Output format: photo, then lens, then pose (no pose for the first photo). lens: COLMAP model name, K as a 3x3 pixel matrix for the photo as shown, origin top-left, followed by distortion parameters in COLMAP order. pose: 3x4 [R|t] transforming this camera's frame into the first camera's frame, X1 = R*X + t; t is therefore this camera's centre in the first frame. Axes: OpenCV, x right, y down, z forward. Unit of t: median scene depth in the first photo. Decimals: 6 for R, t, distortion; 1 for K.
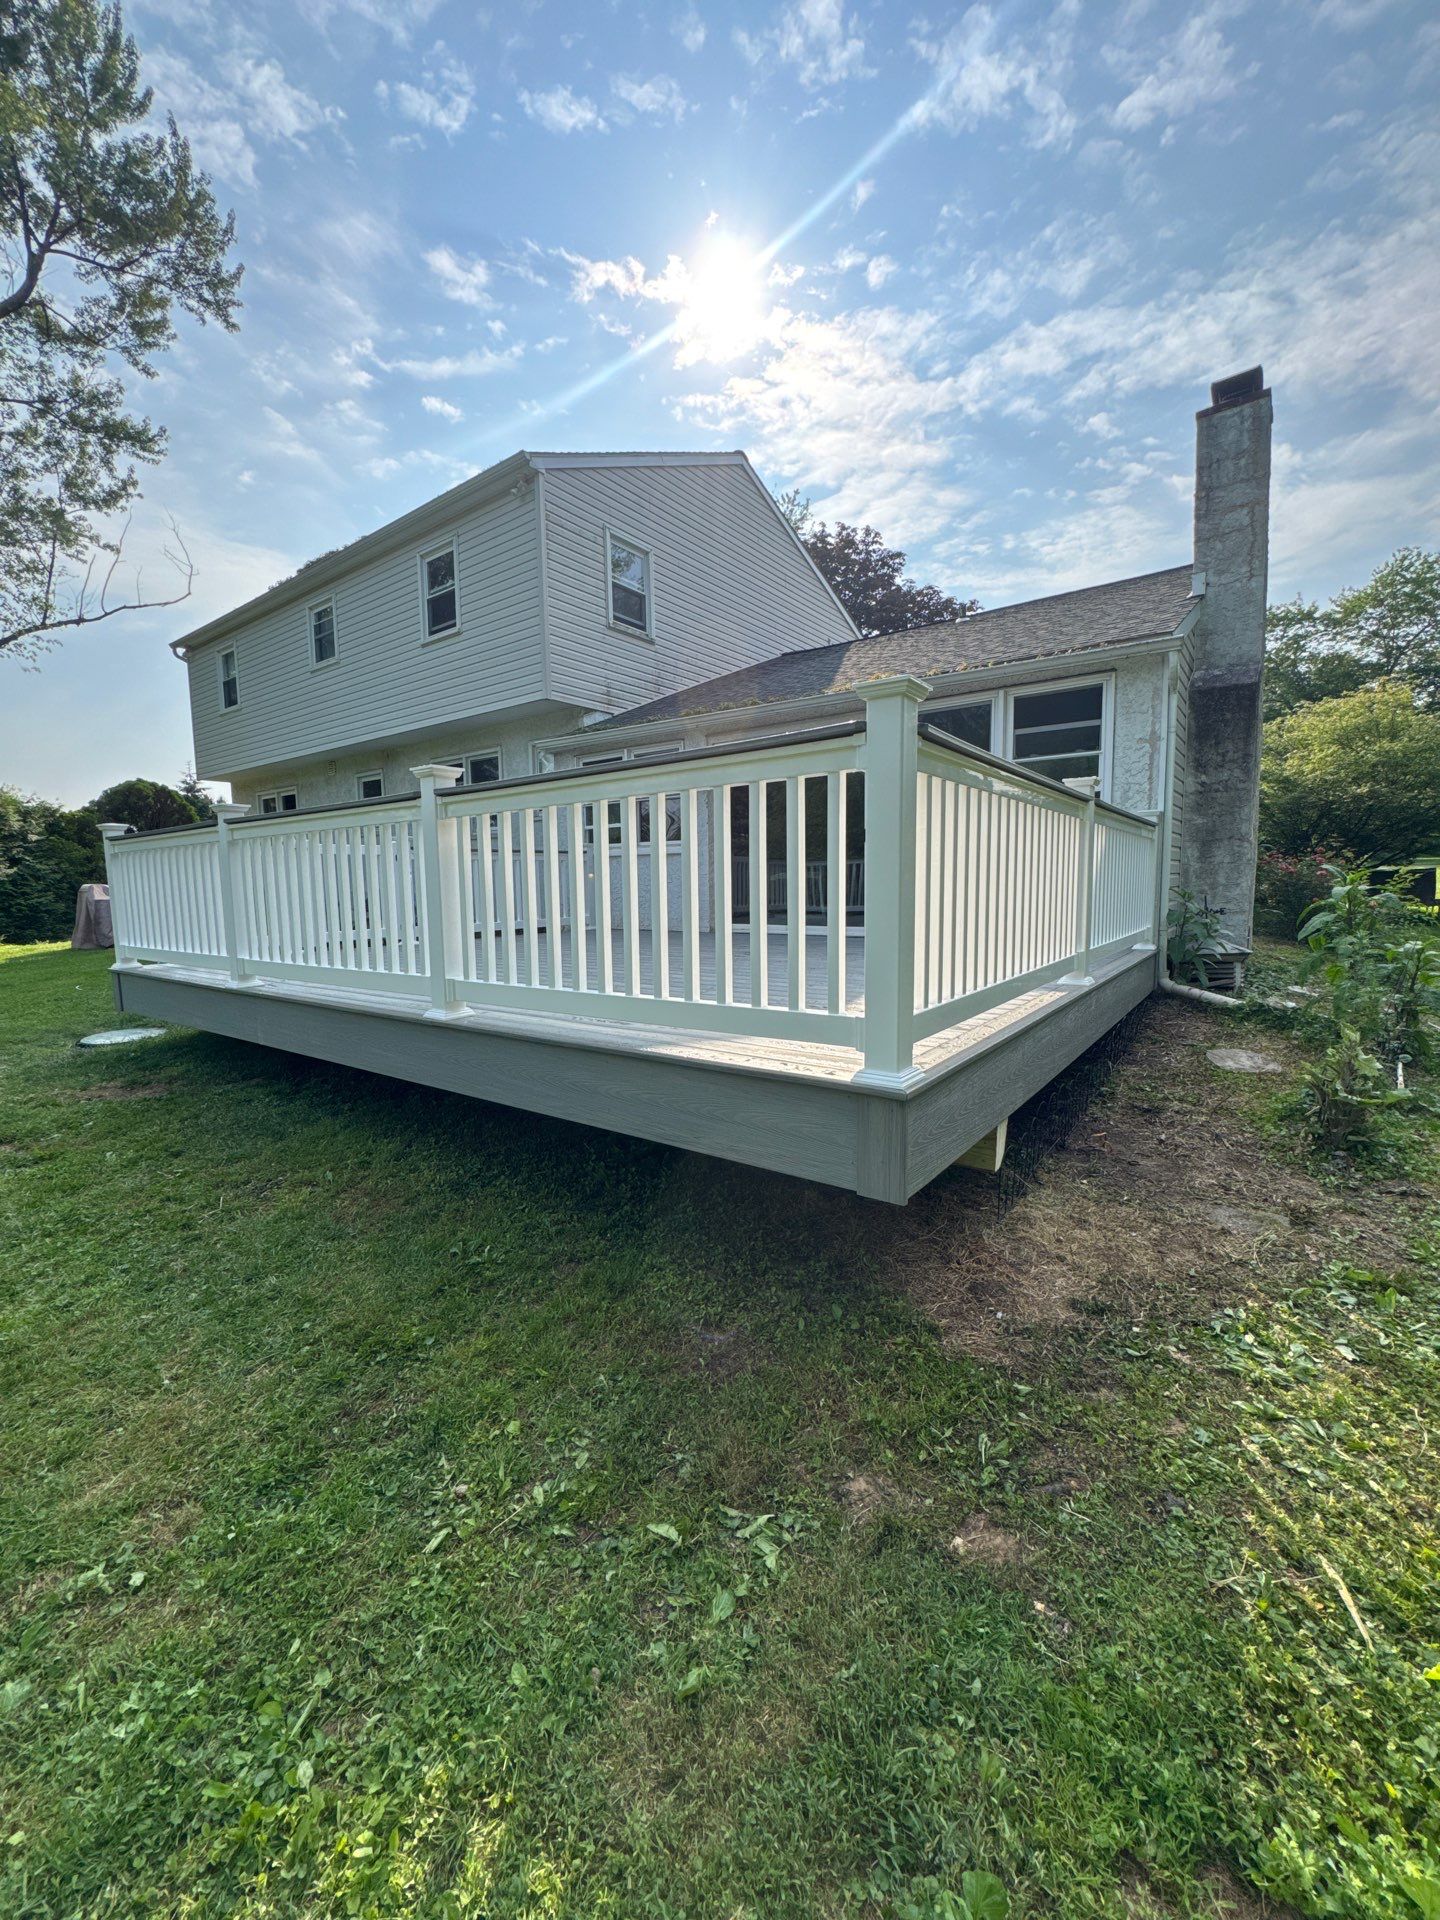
lens RADIAL K [[736.7, 0, 720.8], [0, 736.7, 963.6], [0, 0, 1]] dist [-0.000220, 0.000090]
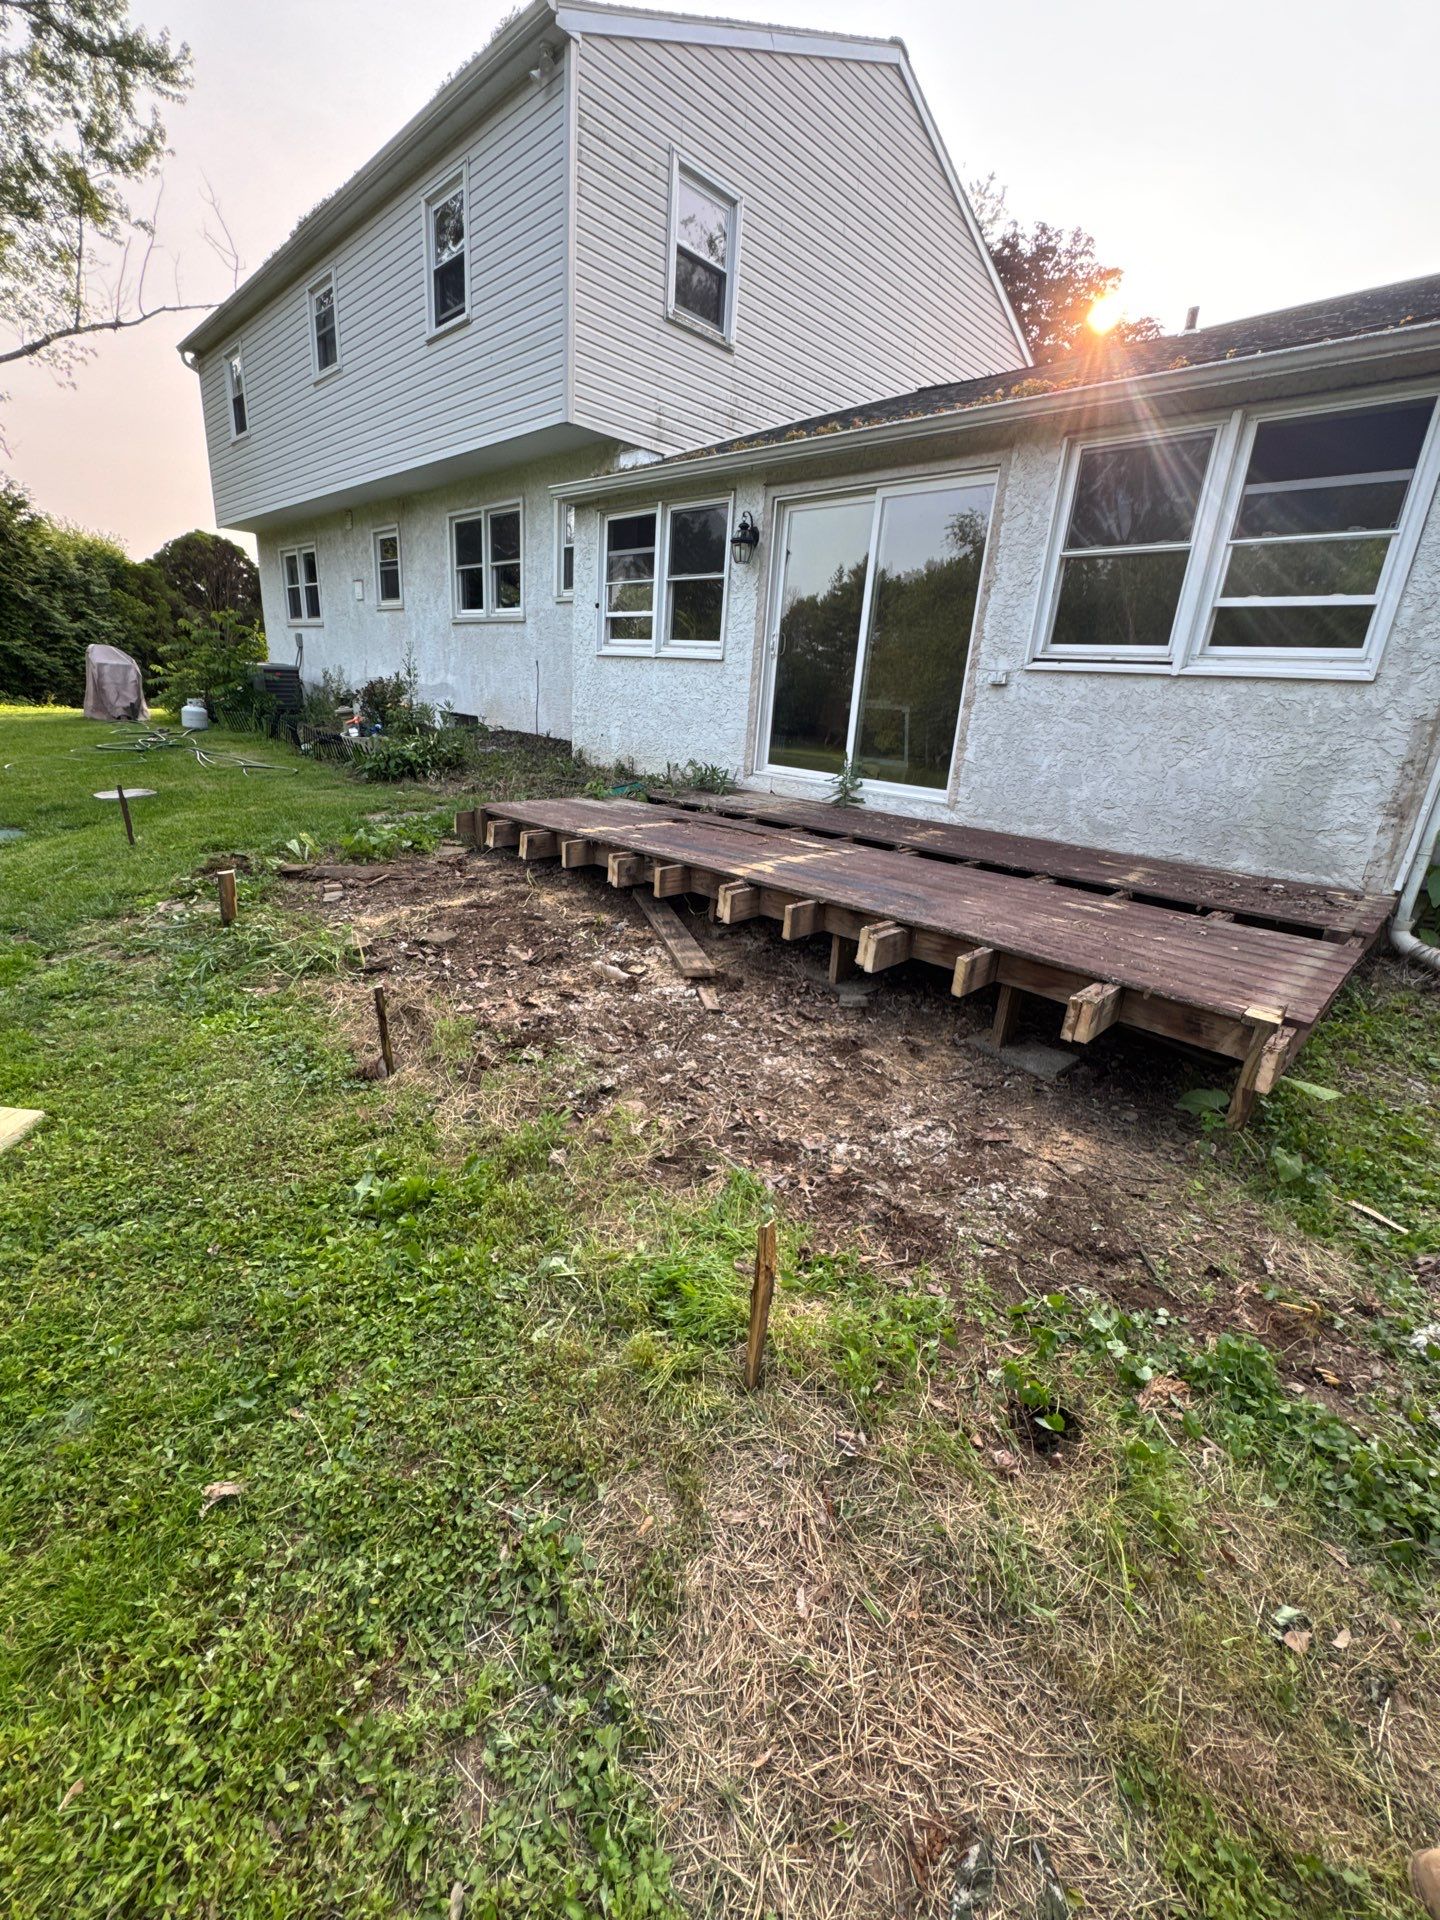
lens RADIAL K [[760.9, 0, 715.2], [0, 760.9, 956.6], [0, 0, 1]] dist [-0.000743, -0.000497]
pose [[0.985908, 0.124230, -0.112039, 0.036093], [-0.096451, 0.969327, 0.226058, -0.017463], [0.136686, -0.212066, 0.967649, 0.103496]]
